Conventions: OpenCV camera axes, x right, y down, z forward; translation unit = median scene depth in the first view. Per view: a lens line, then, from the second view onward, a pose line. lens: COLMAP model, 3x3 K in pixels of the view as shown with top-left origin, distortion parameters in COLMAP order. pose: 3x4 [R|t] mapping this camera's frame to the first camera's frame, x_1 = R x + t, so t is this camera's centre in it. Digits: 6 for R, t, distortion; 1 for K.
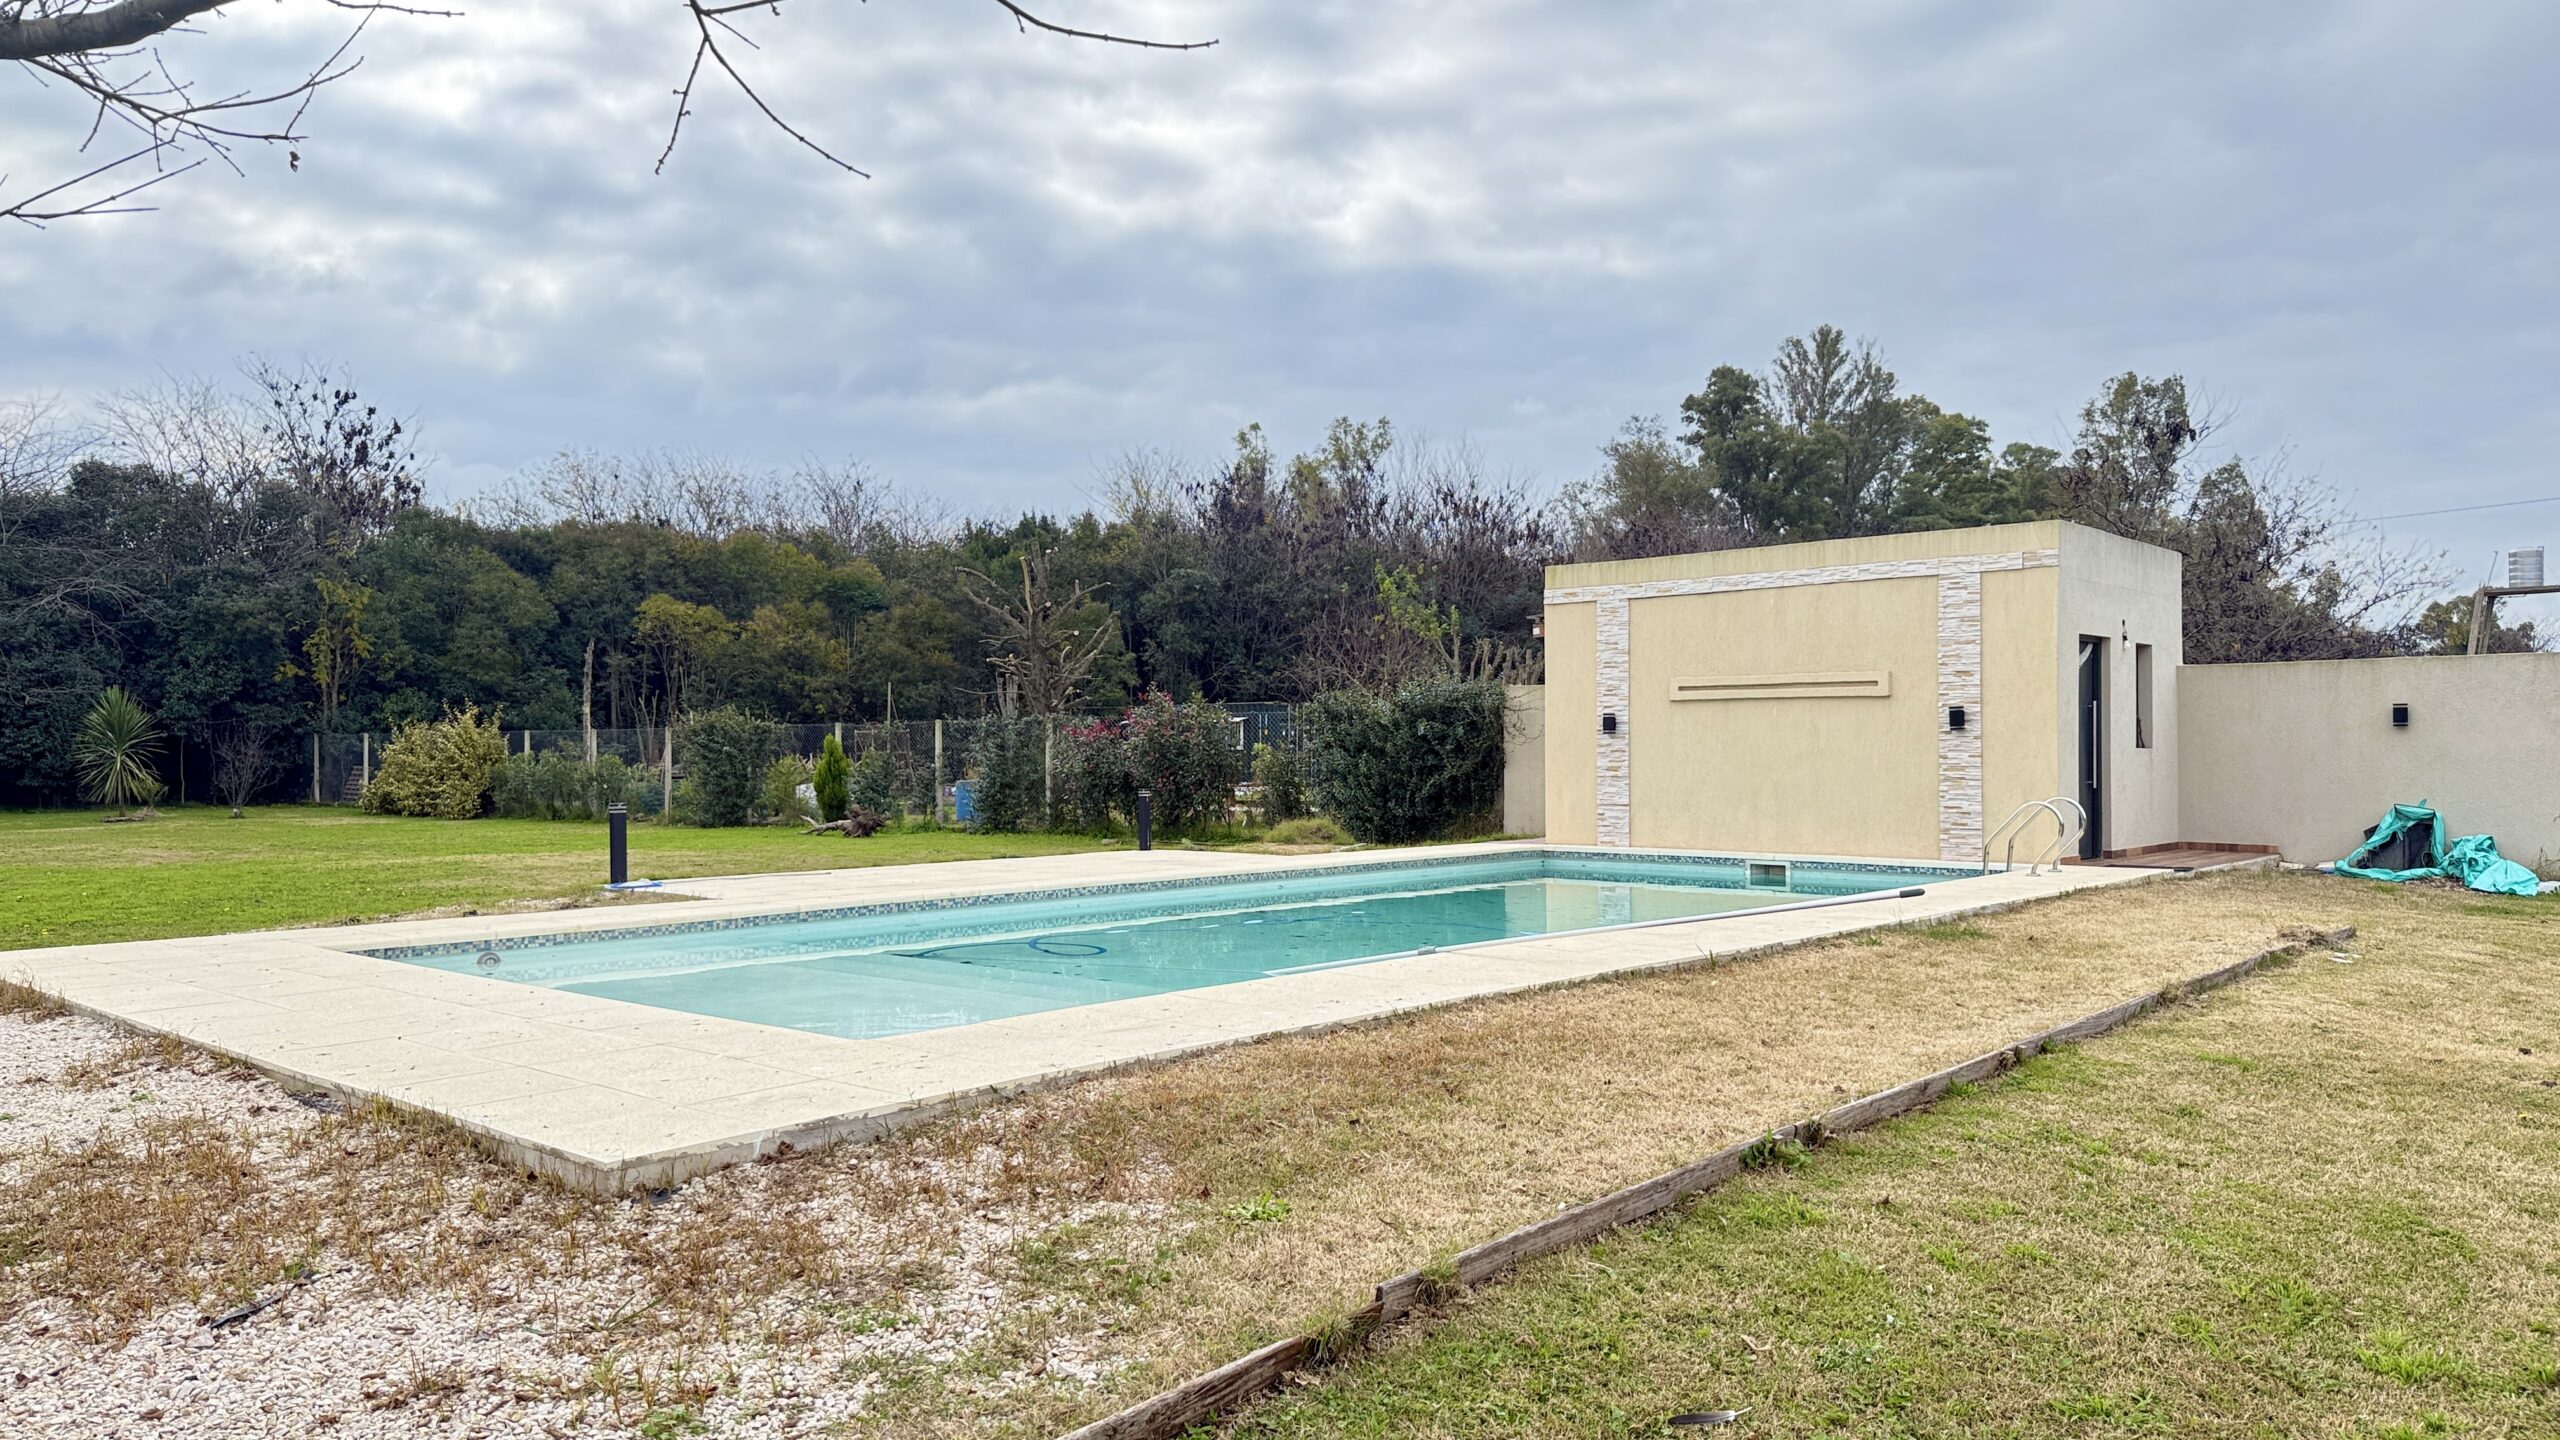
lens RADIAL K [[1789.6, 0, 1268.4], [0, 1789.6, 719.4], [0, 0, 1]] dist [0.130897, -0.225114]
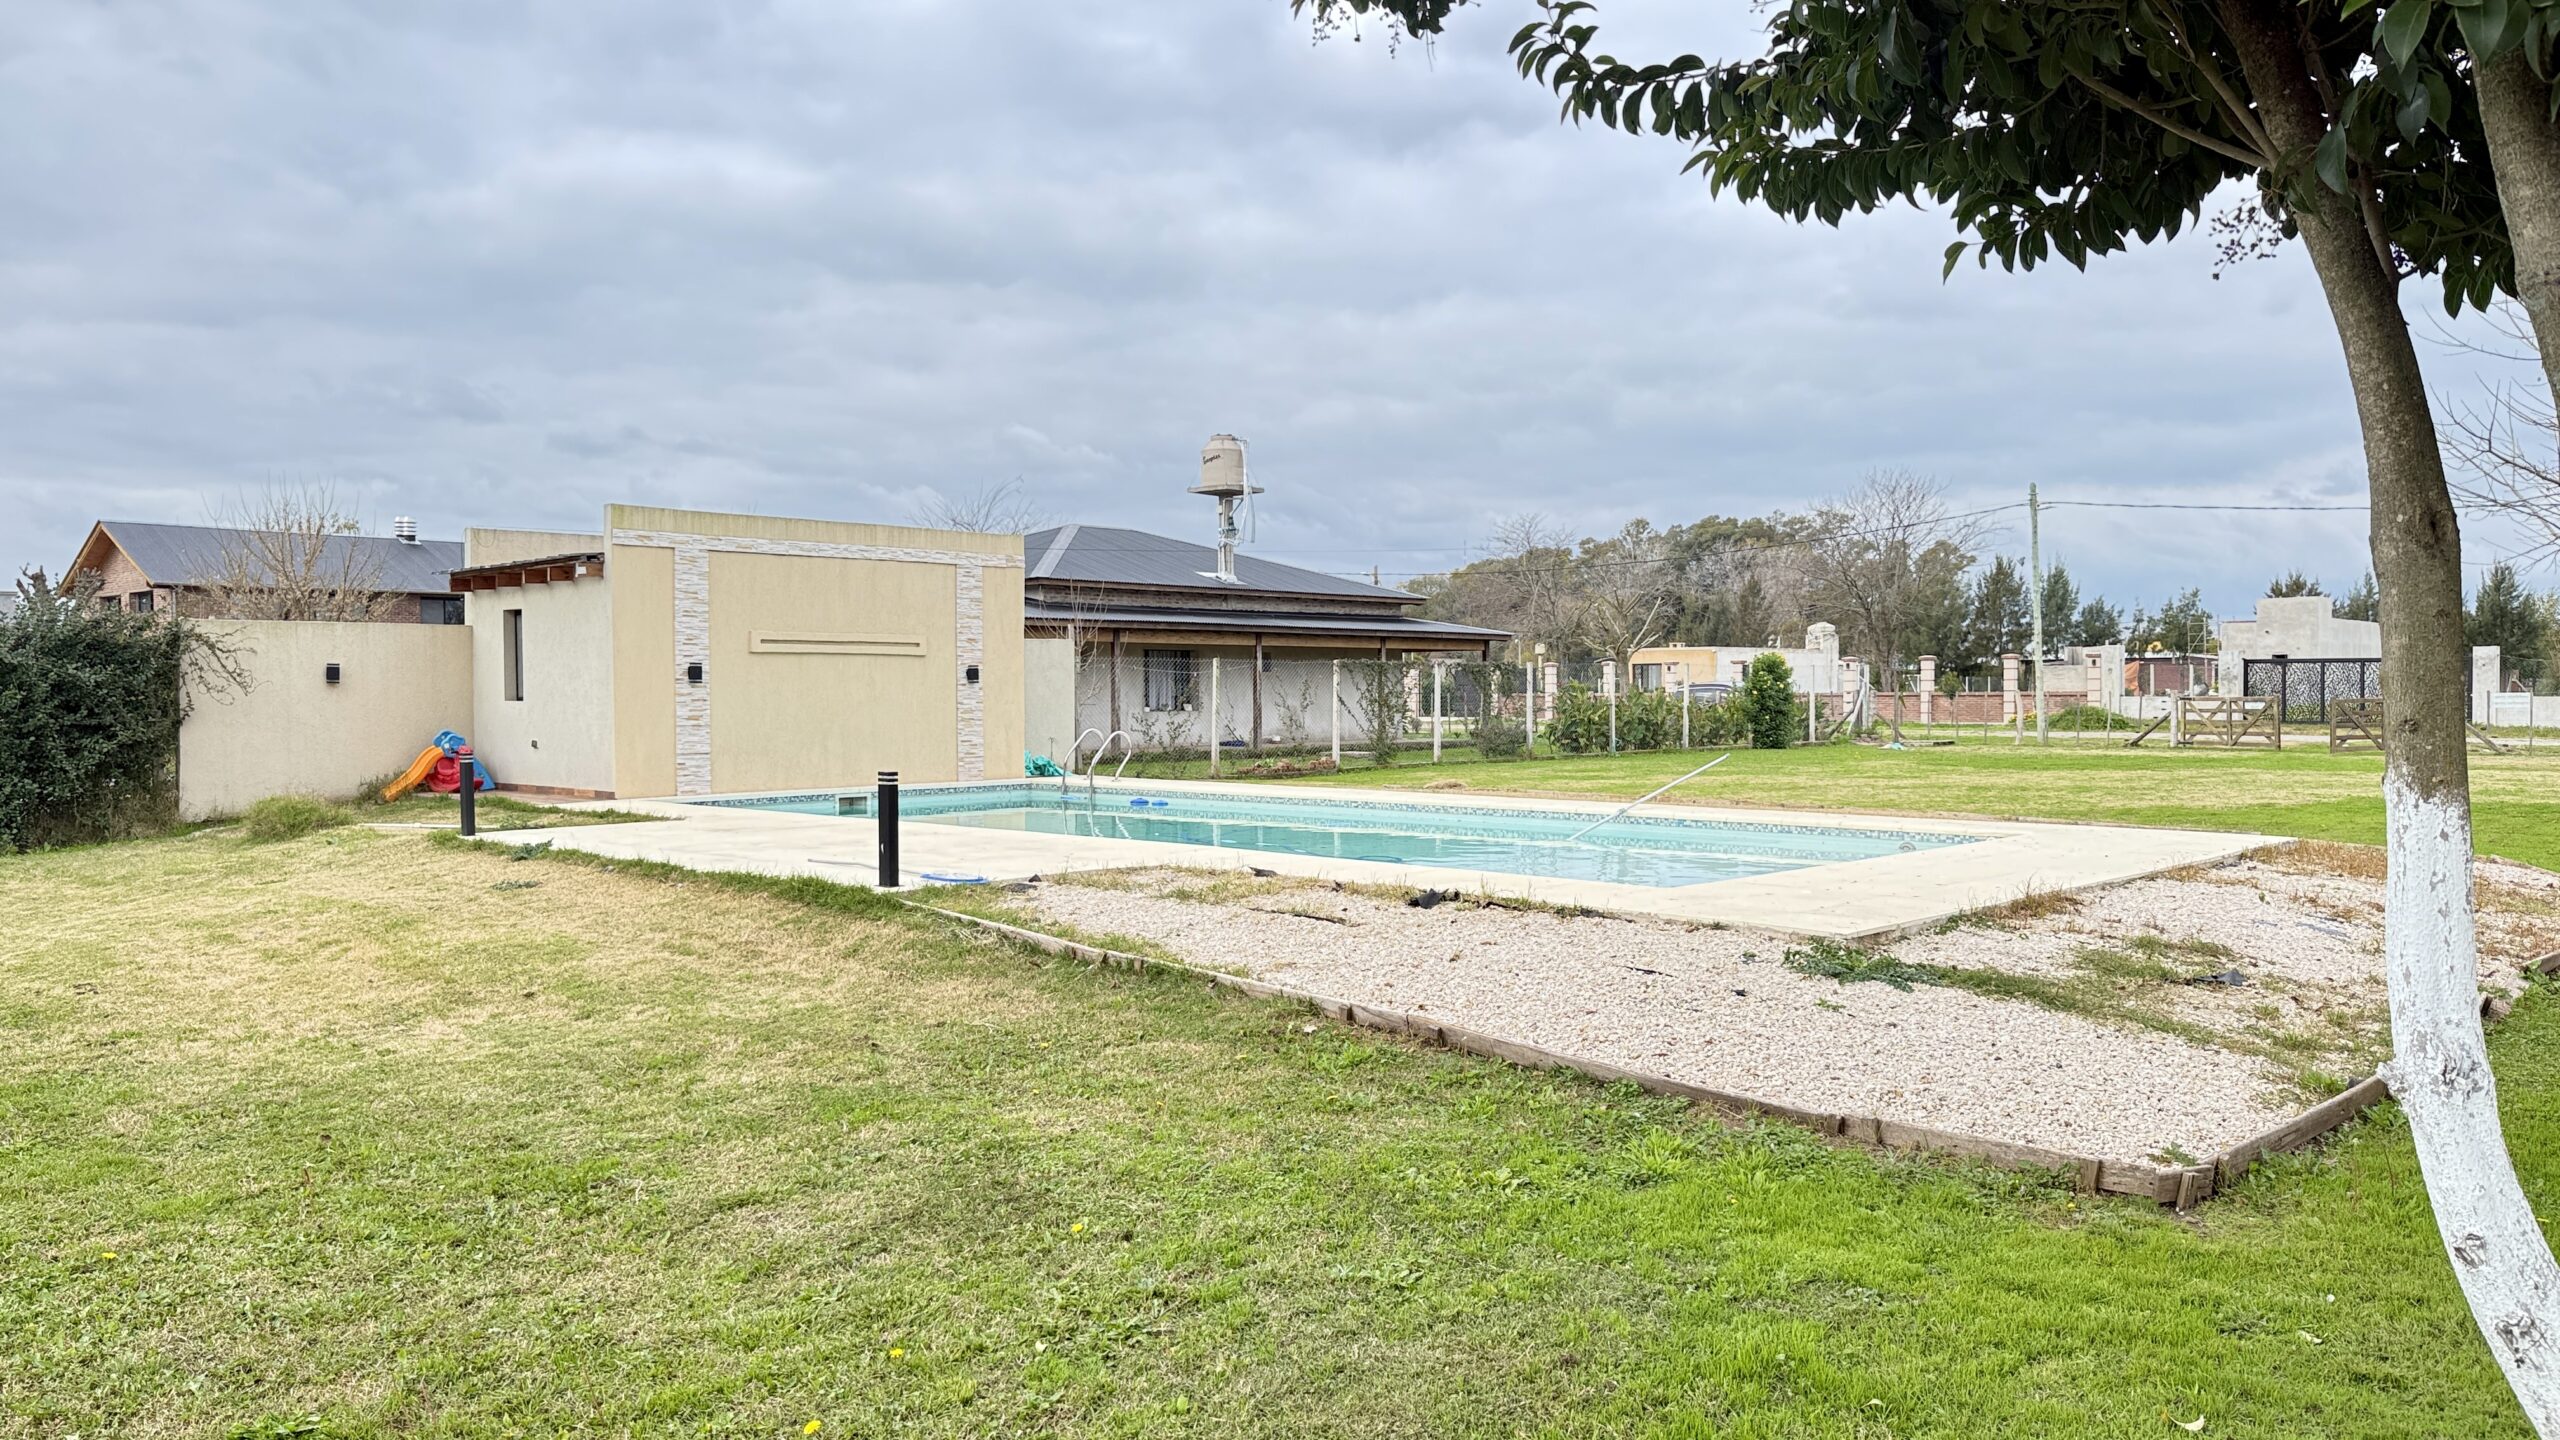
lens RADIAL K [[1789.6, 0, 1268.4], [0, 1789.6, 719.4], [0, 0, 1]] dist [0.130897, -0.225114]
pose [[0.022995, -0.012599, 0.999656, -0.585766], [-0.012737, 0.999836, 0.012894, 0.008182], [-0.999654, -0.013029, 0.022831, 0.471494]]
